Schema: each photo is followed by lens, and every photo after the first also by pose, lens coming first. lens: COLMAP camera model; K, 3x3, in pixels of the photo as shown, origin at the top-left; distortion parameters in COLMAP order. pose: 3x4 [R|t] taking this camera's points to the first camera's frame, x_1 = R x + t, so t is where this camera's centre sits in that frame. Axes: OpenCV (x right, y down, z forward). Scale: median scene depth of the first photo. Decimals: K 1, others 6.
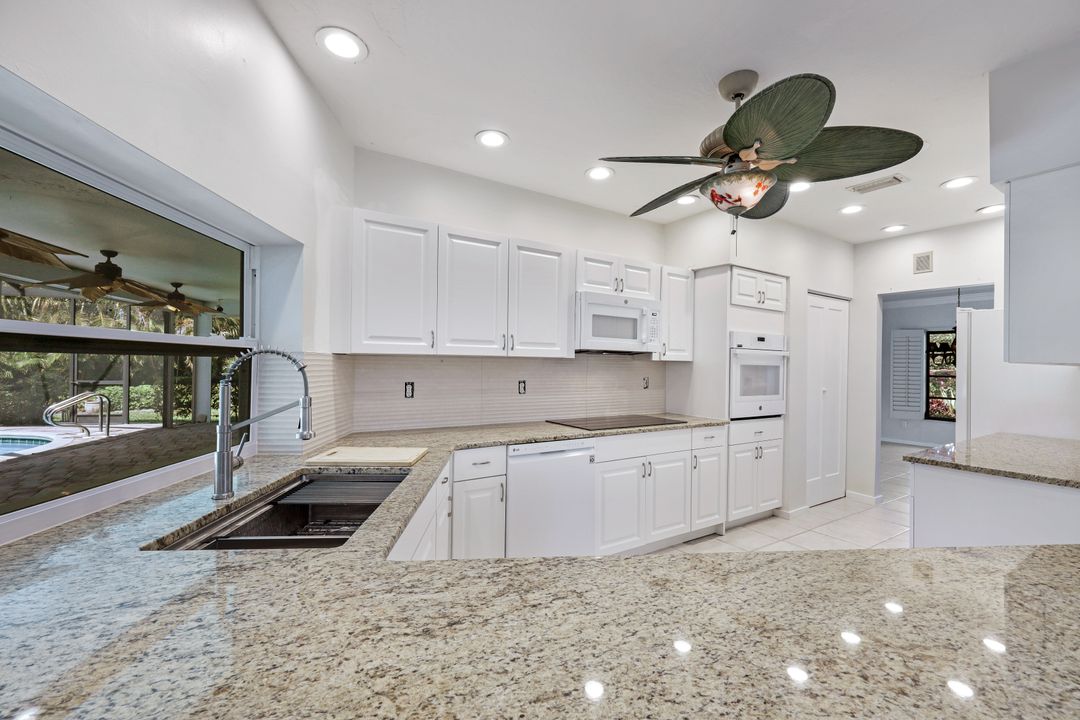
lens RADIAL K [[442.4, 0, 536.8], [0, 442.4, 360.3], [0, 0, 1]] dist [0.003525, 0.000122]
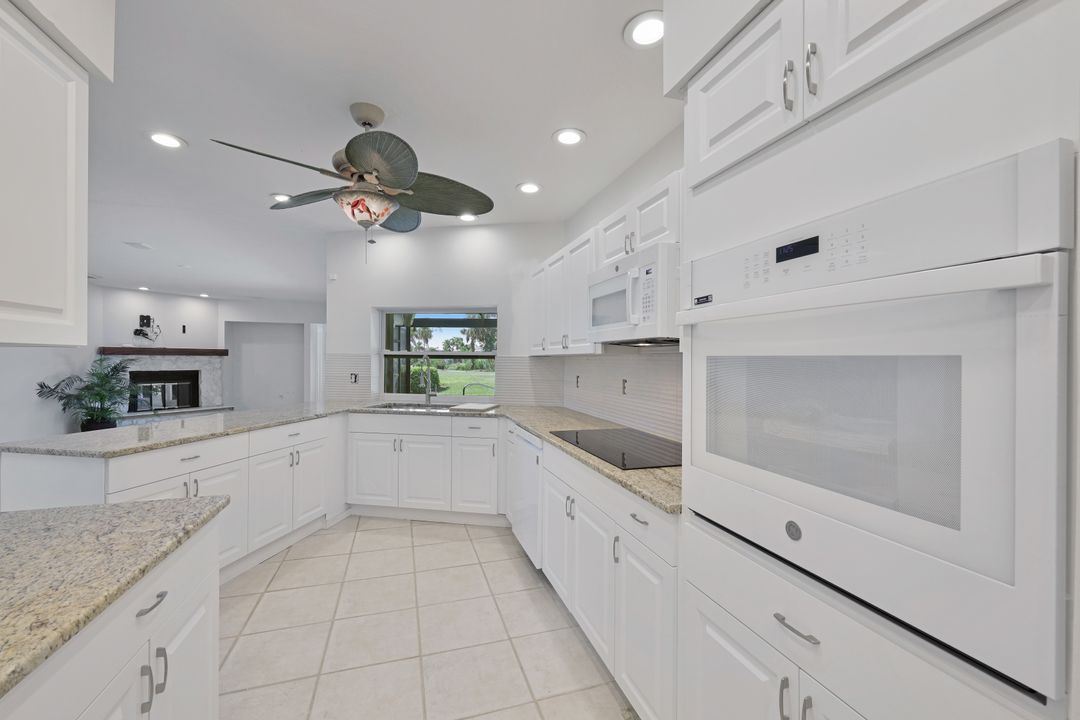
lens RADIAL K [[442.4, 0, 545.6], [0, 442.4, 362.4], [0, 0, 1]] dist [0.003525, 0.000122]
pose [[-0.237718, -0.010992, -0.971272, 0.962740], [-0.003298, 0.999939, -0.010509, 0.022085], [0.971329, 0.000705, -0.237740, 1.144059]]
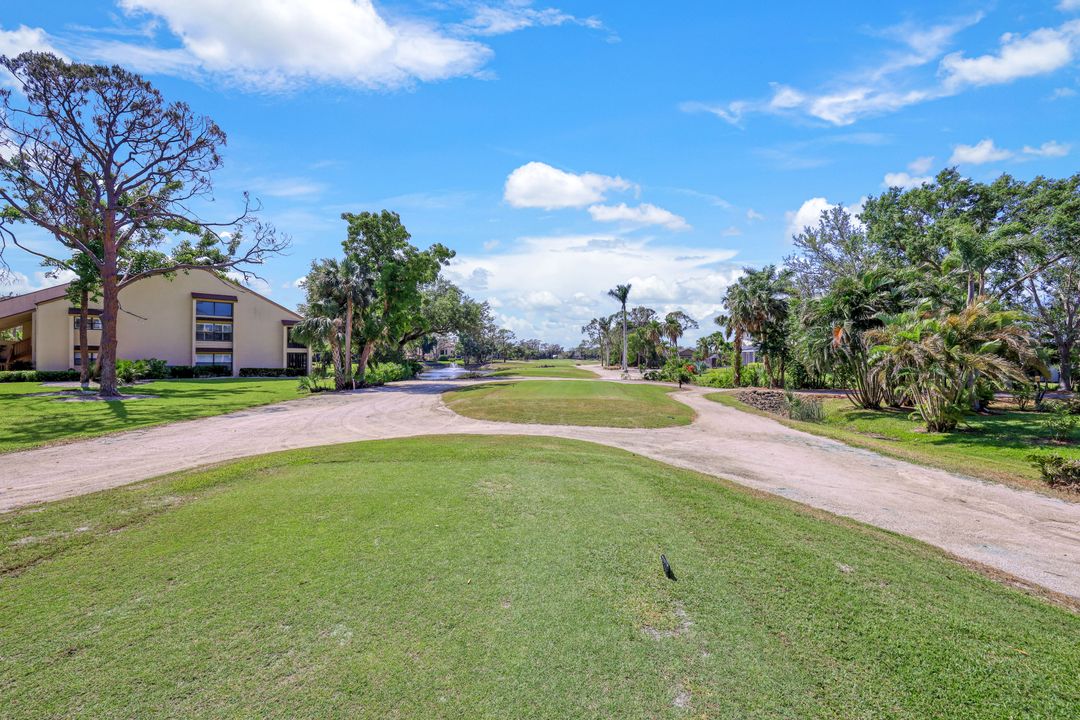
lens RADIAL K [[442.4, 0, 546.4], [0, 442.4, 361.4], [0, 0, 1]] dist [0.003525, 0.000122]
pose [[-0.725698, -0.017656, -0.687787, -7.435660], [-0.018615, 0.999809, -0.006025, -0.364395], [0.687762, 0.008431, -0.725888, -2.423009]]
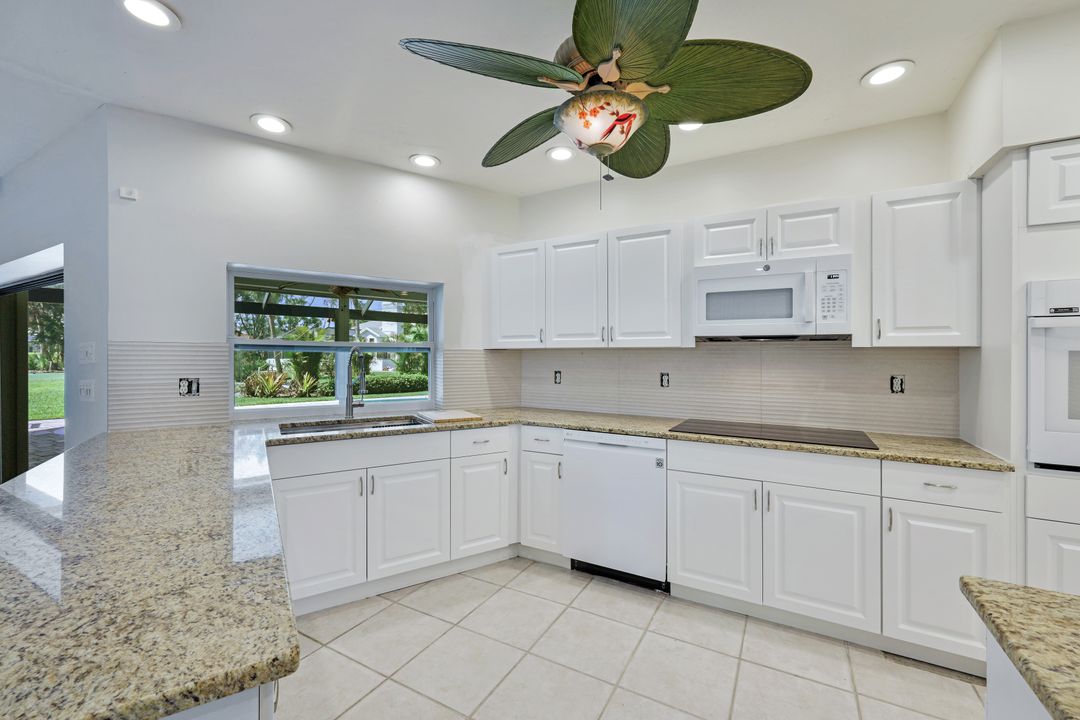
lens RADIAL K [[442.4, 0, 543.4], [0, 442.4, 356.3], [0, 0, 1]] dist [0.003525, 0.000122]
pose [[0.480307, -0.012457, -0.877012, 0.718198], [0.009604, 0.999914, -0.008942, 0.017966], [0.877048, -0.004128, 0.480385, 0.353664]]
